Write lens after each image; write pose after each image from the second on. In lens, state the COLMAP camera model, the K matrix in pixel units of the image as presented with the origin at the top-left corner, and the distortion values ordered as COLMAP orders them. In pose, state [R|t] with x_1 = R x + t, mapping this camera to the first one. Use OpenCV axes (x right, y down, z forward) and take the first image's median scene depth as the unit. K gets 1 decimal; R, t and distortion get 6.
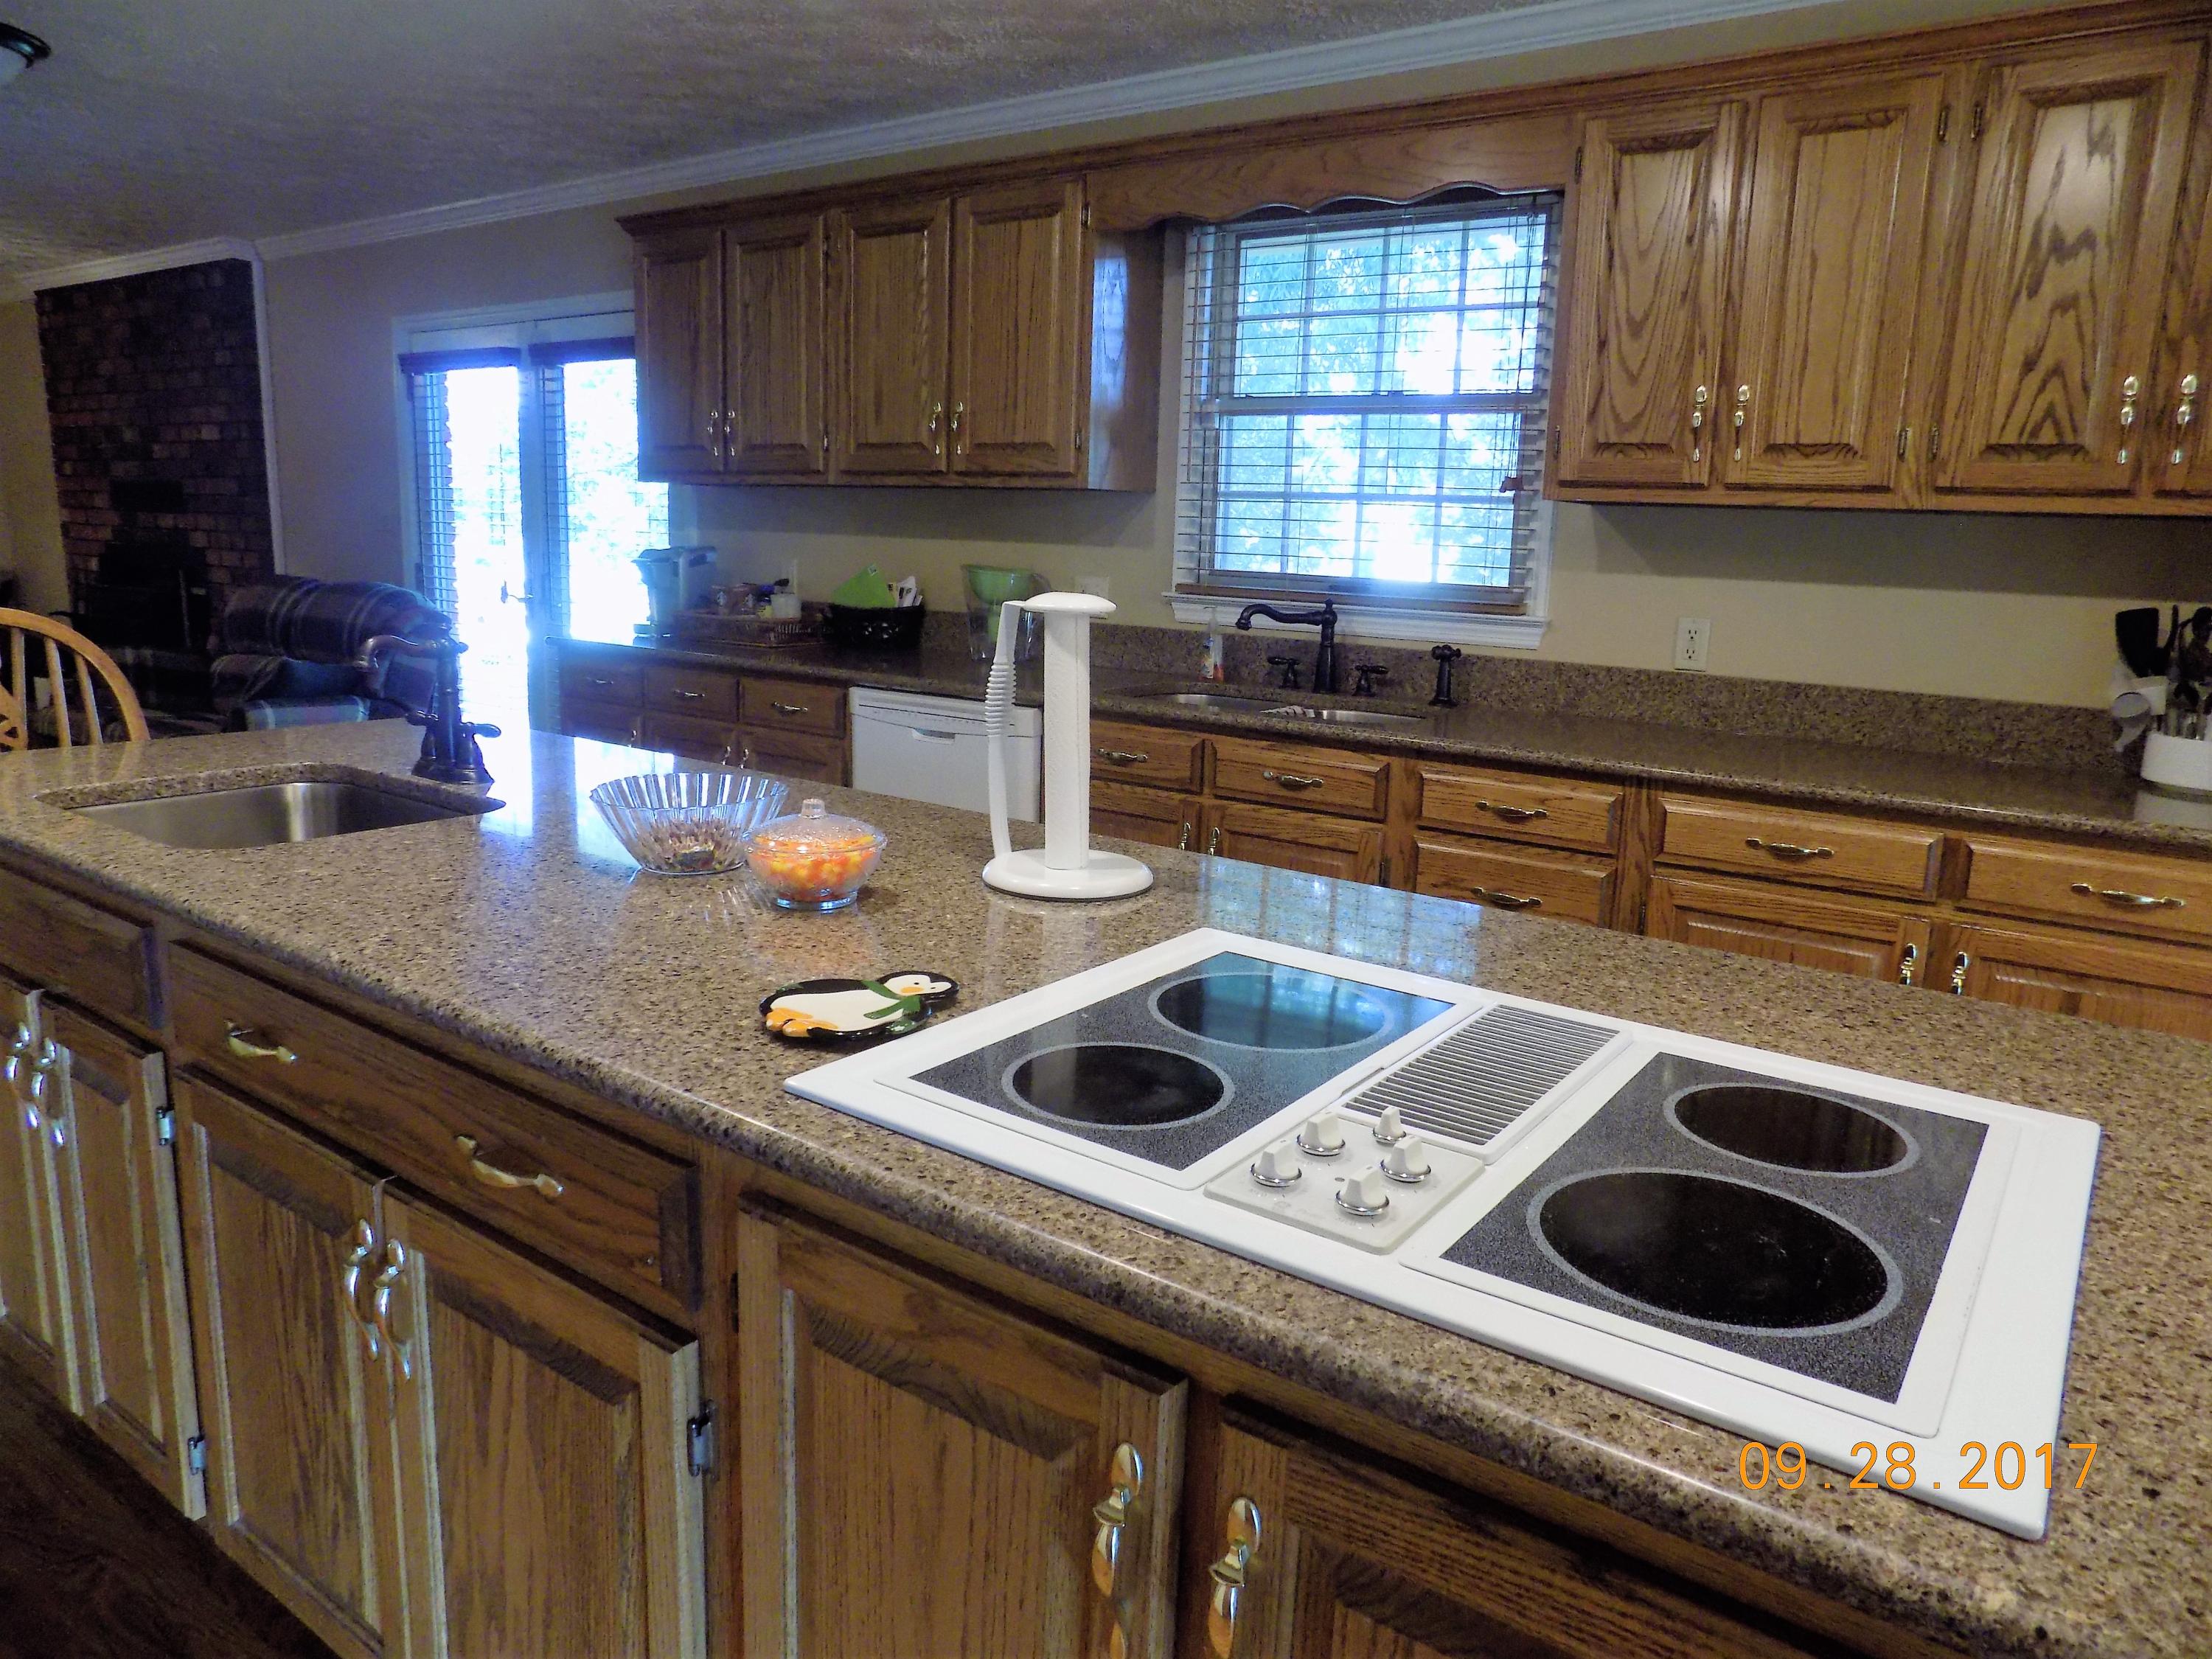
lens RADIAL K [[1495.2, 0, 1107.8], [0, 1495.2, 822.8], [0, 0, 1]] dist [-0.094881, 0.089756]
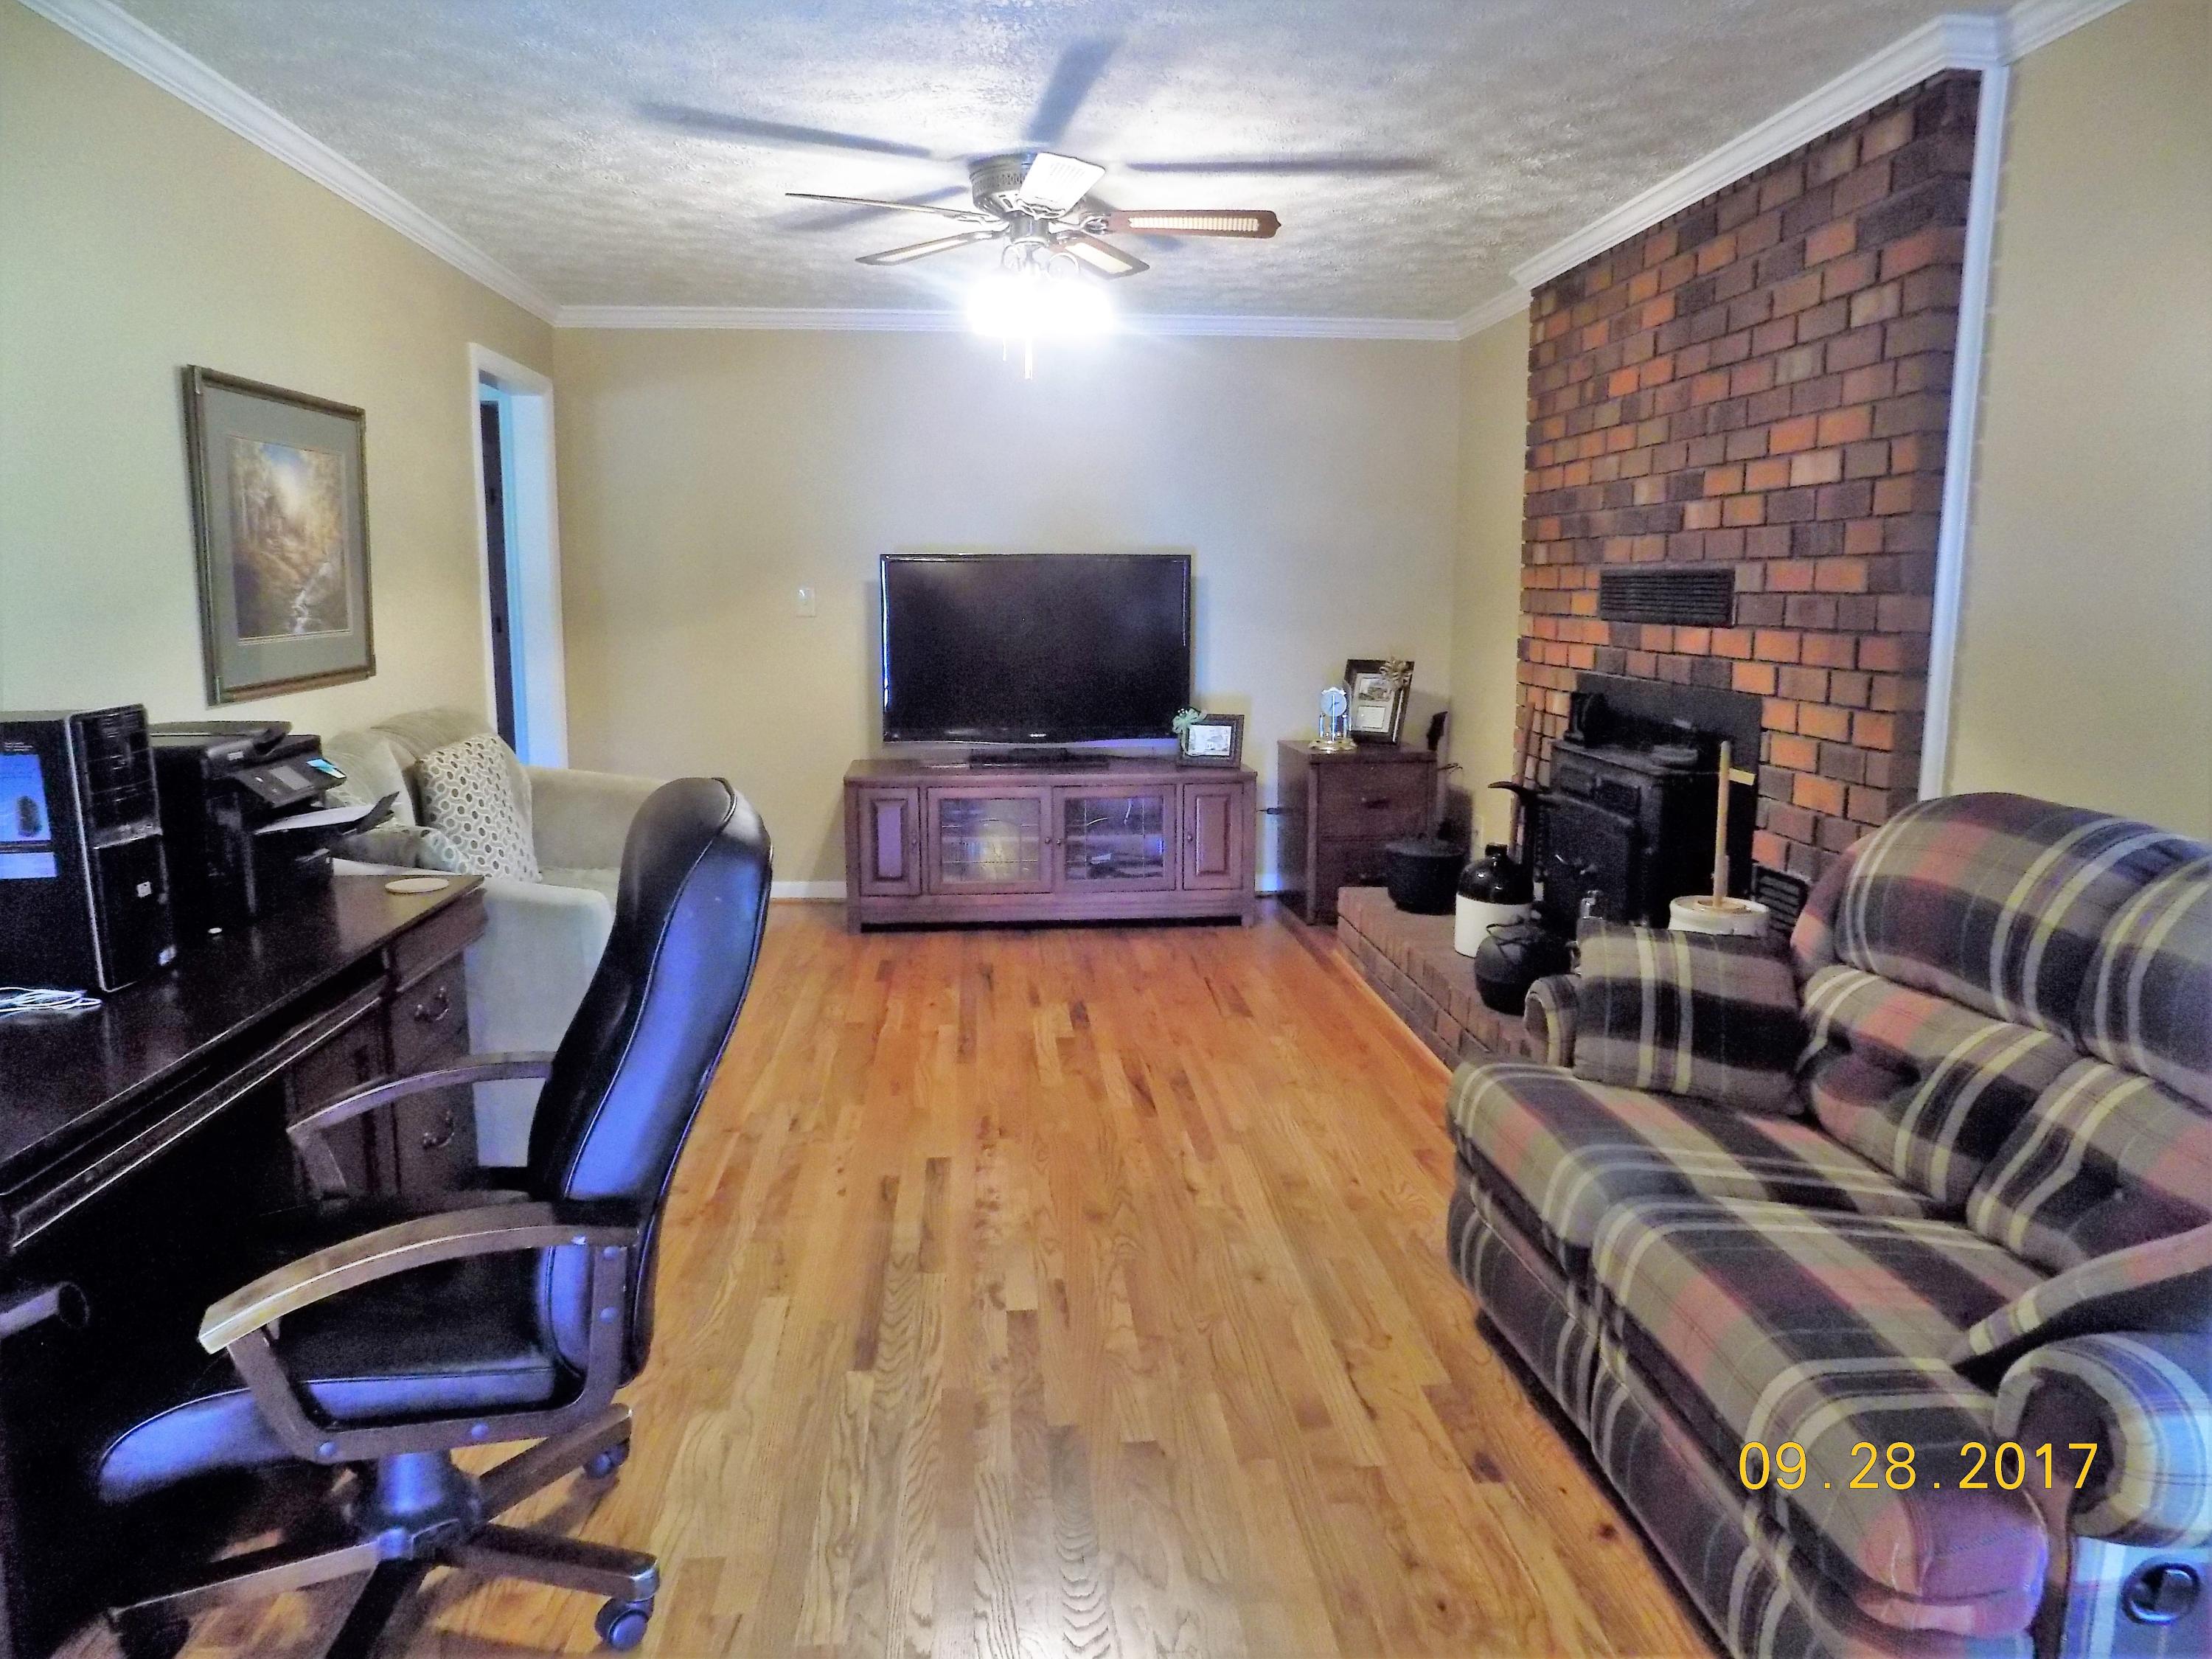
lens RADIAL K [[1490.3, 0, 1116.0], [0, 1490.3, 818.6], [0, 0, 1]] dist [-0.081461, 0.078771]
pose [[0.657131, 0.087096, -0.748728, -0.813386], [-0.129908, 0.991525, 0.001324, -0.250923], [0.742498, 0.096395, 0.662876, 1.059285]]
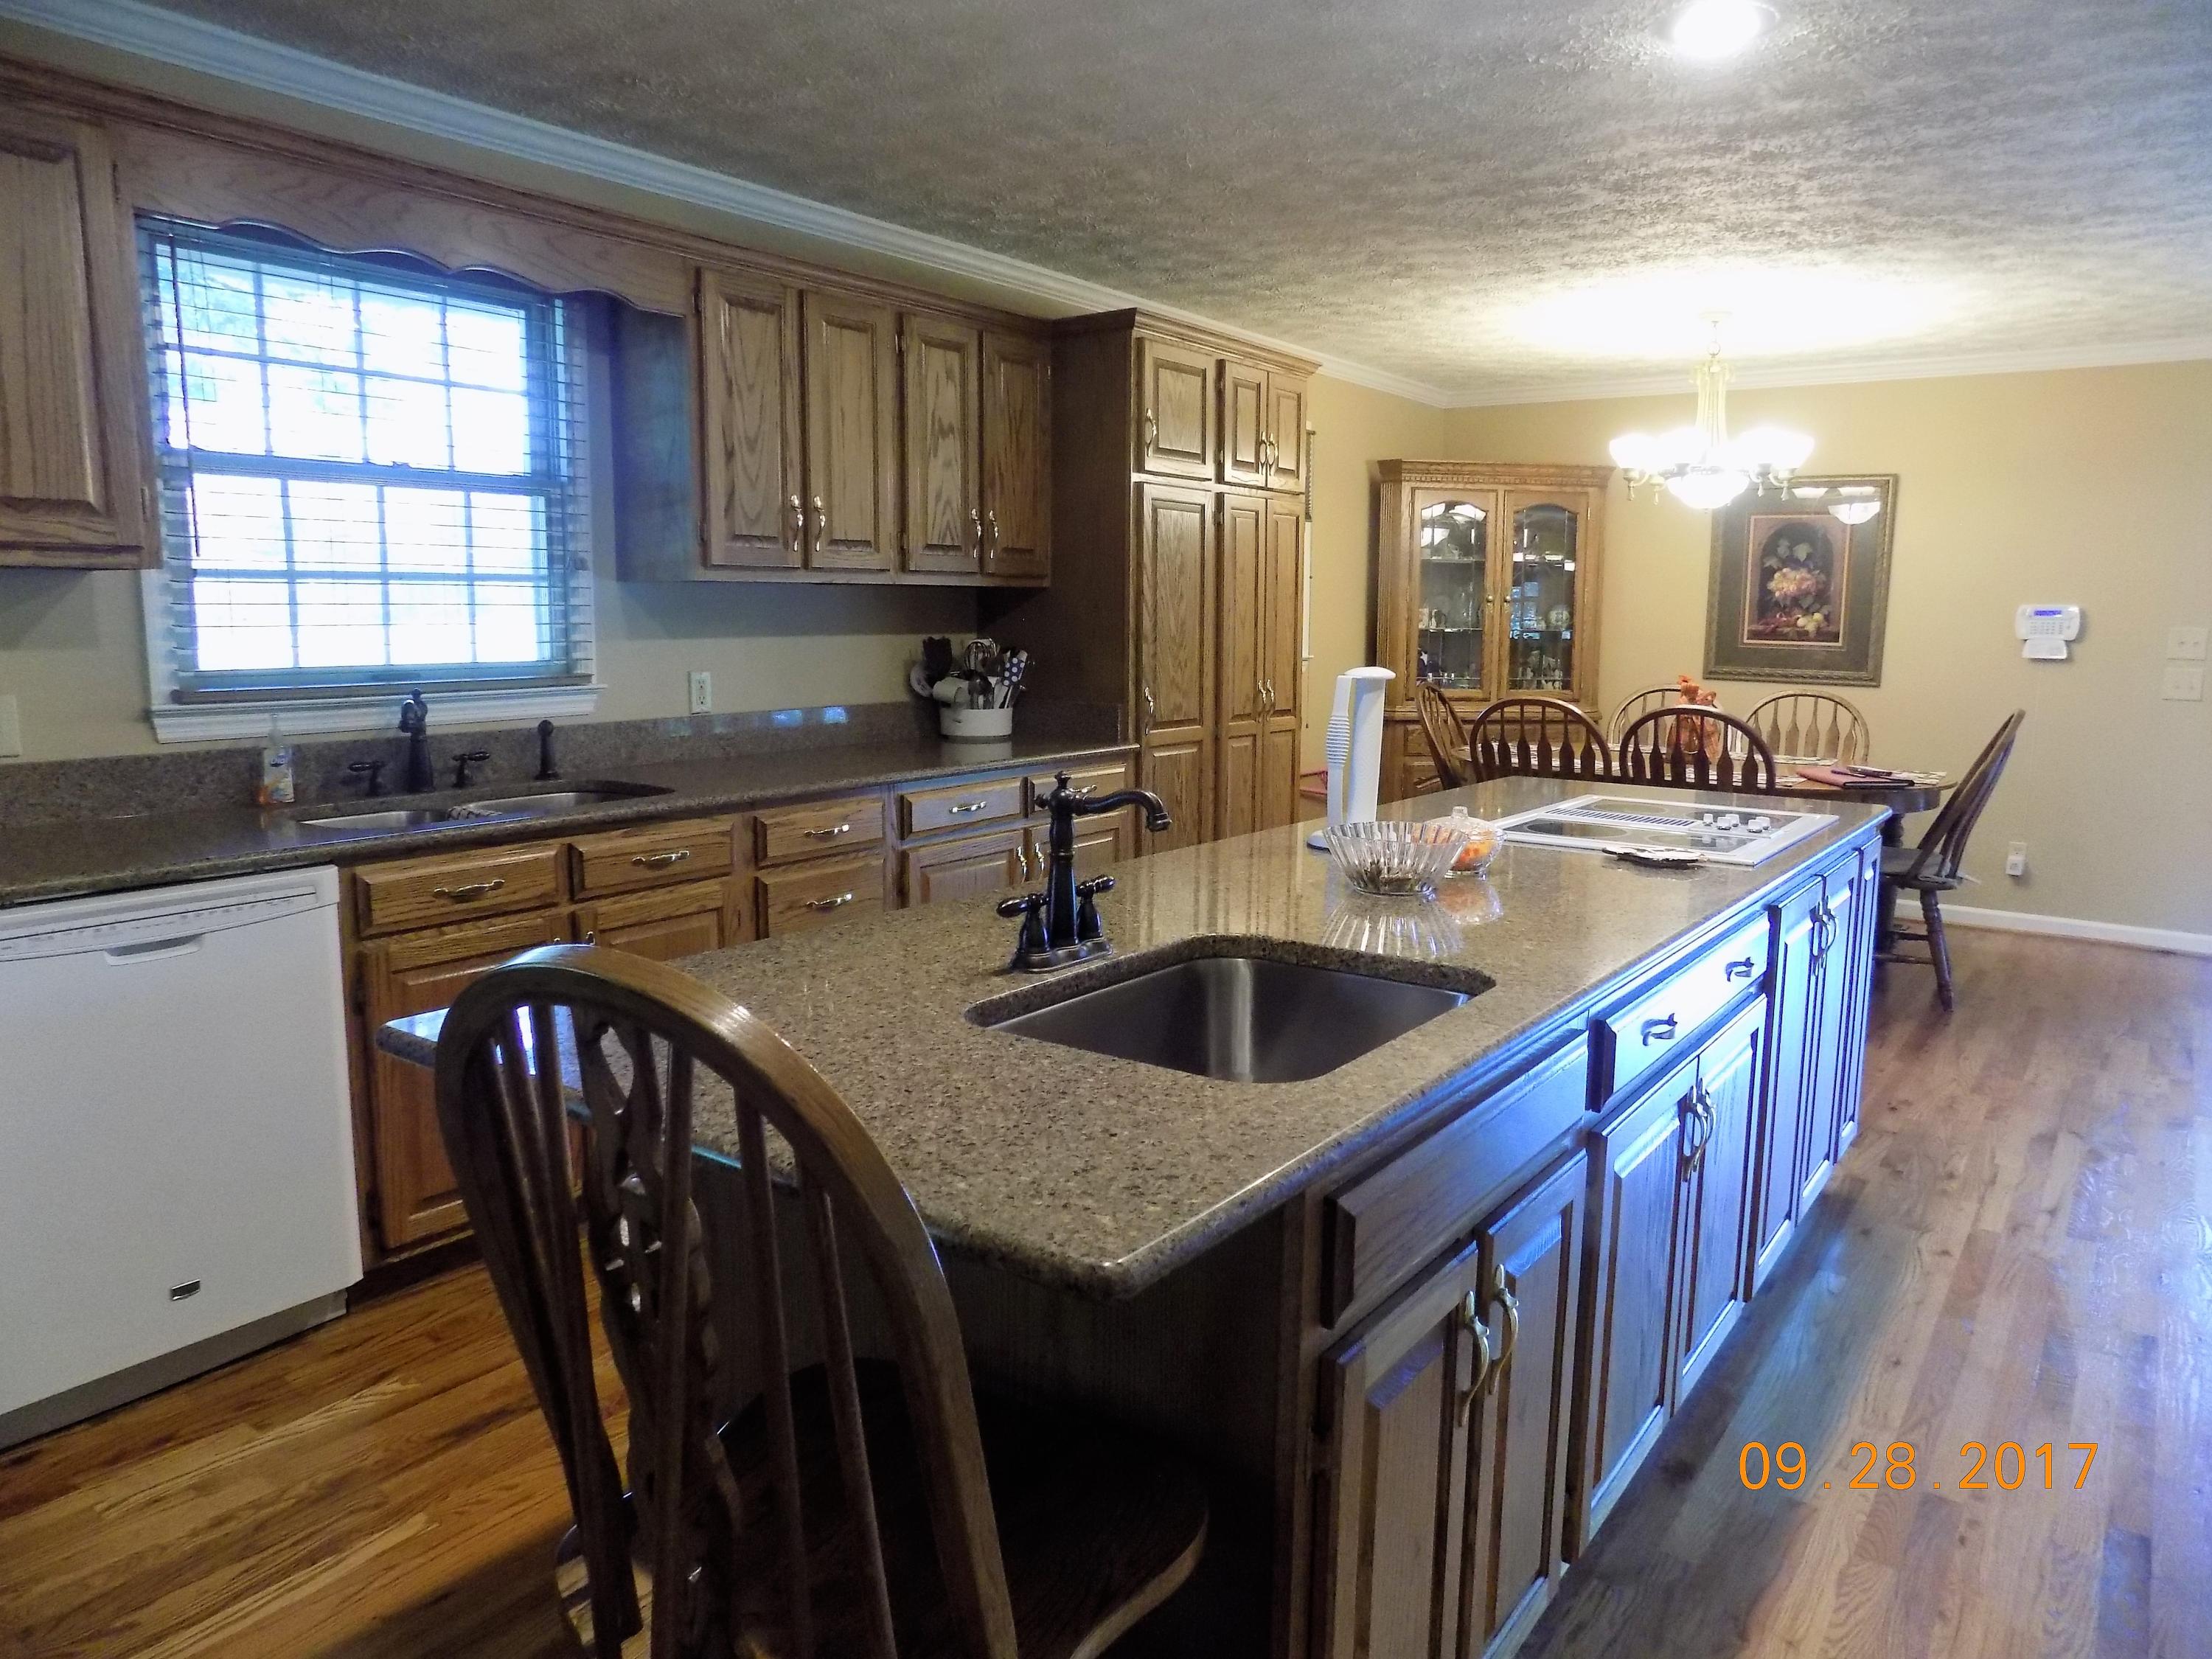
lens RADIAL K [[1490.3, 0, 1116.0], [0, 1490.3, 818.6], [0, 0, 1]] dist [-0.081461, 0.078771]
pose [[0.001750, -0.173670, 0.984802, -0.805555], [0.187533, 0.967389, 0.170266, -0.156919], [-0.982257, 0.184385, 0.034262, 0.605110]]
